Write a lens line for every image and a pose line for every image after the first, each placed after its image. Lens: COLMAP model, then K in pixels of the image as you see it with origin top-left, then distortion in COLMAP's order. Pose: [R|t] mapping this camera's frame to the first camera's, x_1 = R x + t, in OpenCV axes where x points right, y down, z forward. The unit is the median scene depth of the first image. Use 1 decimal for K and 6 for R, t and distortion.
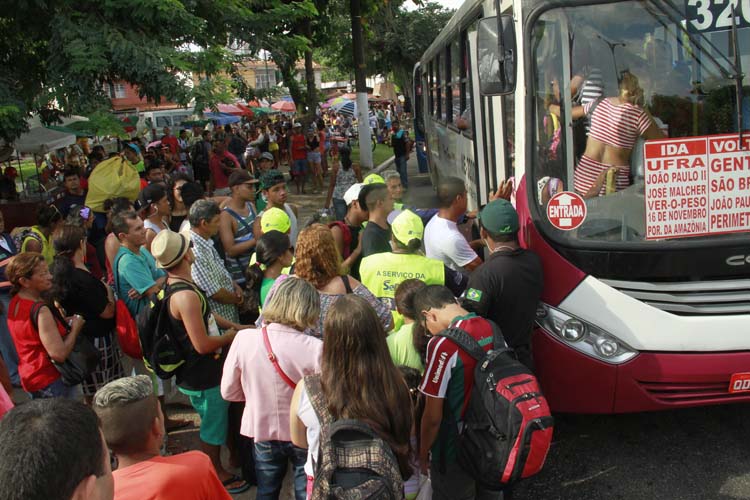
lens RADIAL K [[642.7, 0, 375.0], [0, 642.7, 250.0], [0, 0, 1]] dist [-0.171930, 0.150946]
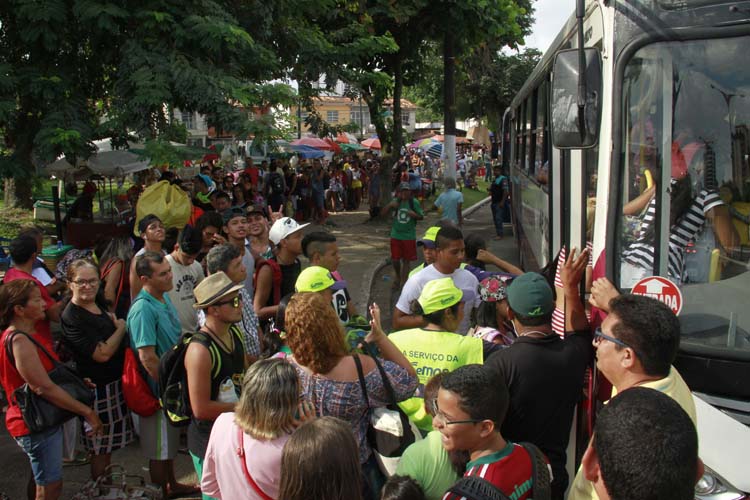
lens RADIAL K [[639.2, 0, 331.7], [0, 639.2, 250.0], [0, 0, 1]] dist [-0.212151, 0.130397]
pose [[0.975911, 0.084105, -0.201306, 0.044525], [-0.095590, 0.994262, -0.048014, -0.038403], [0.196113, 0.066101, 0.978351, 0.141960]]
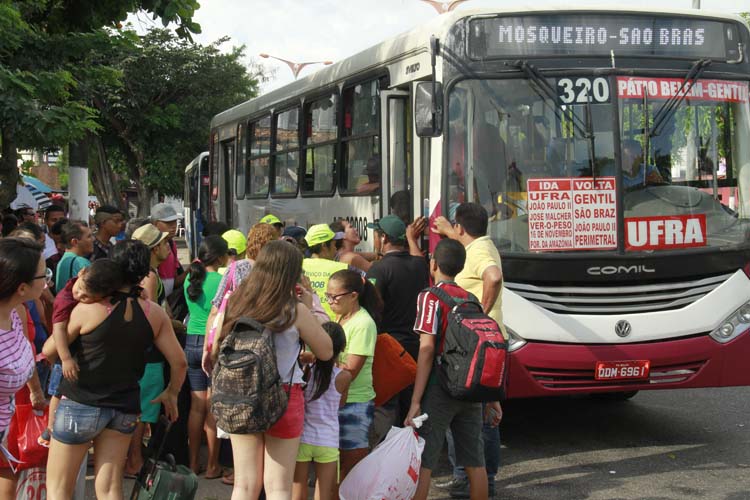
lens RADIAL K [[1335.9, 0, 375.0], [0, 1335.9, 250.0], [0, 0, 1]] dist [0.263673, -0.007984]
pose [[0.951808, 0.071512, 0.298242, -0.519871], [-0.006527, 0.976939, -0.213420, 0.419204], [-0.306626, 0.201188, 0.930325, -1.107295]]
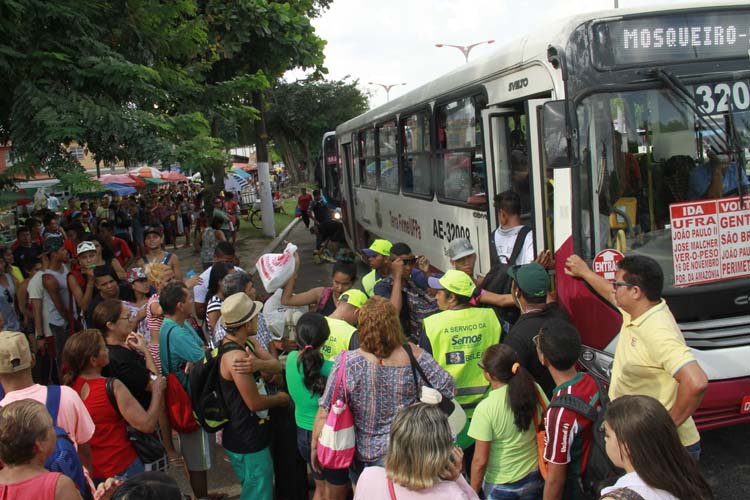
lens RADIAL K [[642.7, 0, 375.0], [0, 642.7, 250.0], [0, 0, 1]] dist [-0.171930, 0.150946]
pose [[0.976910, -0.029175, 0.211649, -0.256221], [0.051179, 0.993746, -0.099241, 0.001323], [-0.207430, 0.107782, 0.972294, -0.022737]]
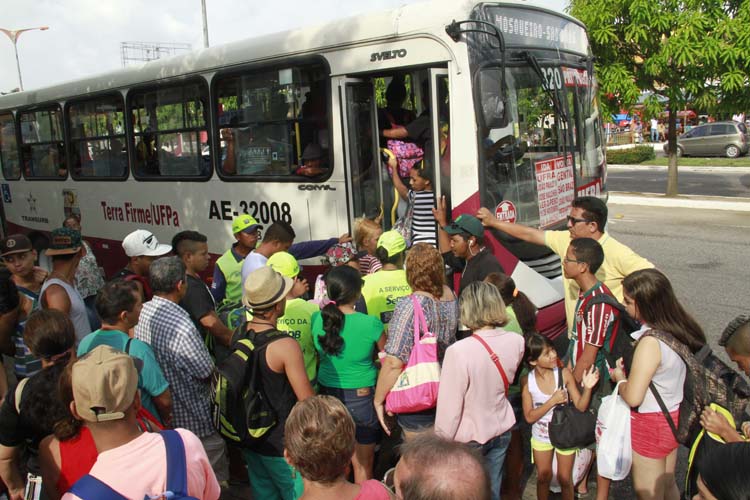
lens RADIAL K [[642.7, 0, 375.0], [0, 642.7, 250.0], [0, 0, 1]] dist [-0.171930, 0.150946]
pose [[0.599932, -0.111702, 0.792215, -0.677739], [0.196182, 0.980513, -0.010313, -0.021343], [-0.775625, 0.161605, 0.610156, 0.284960]]
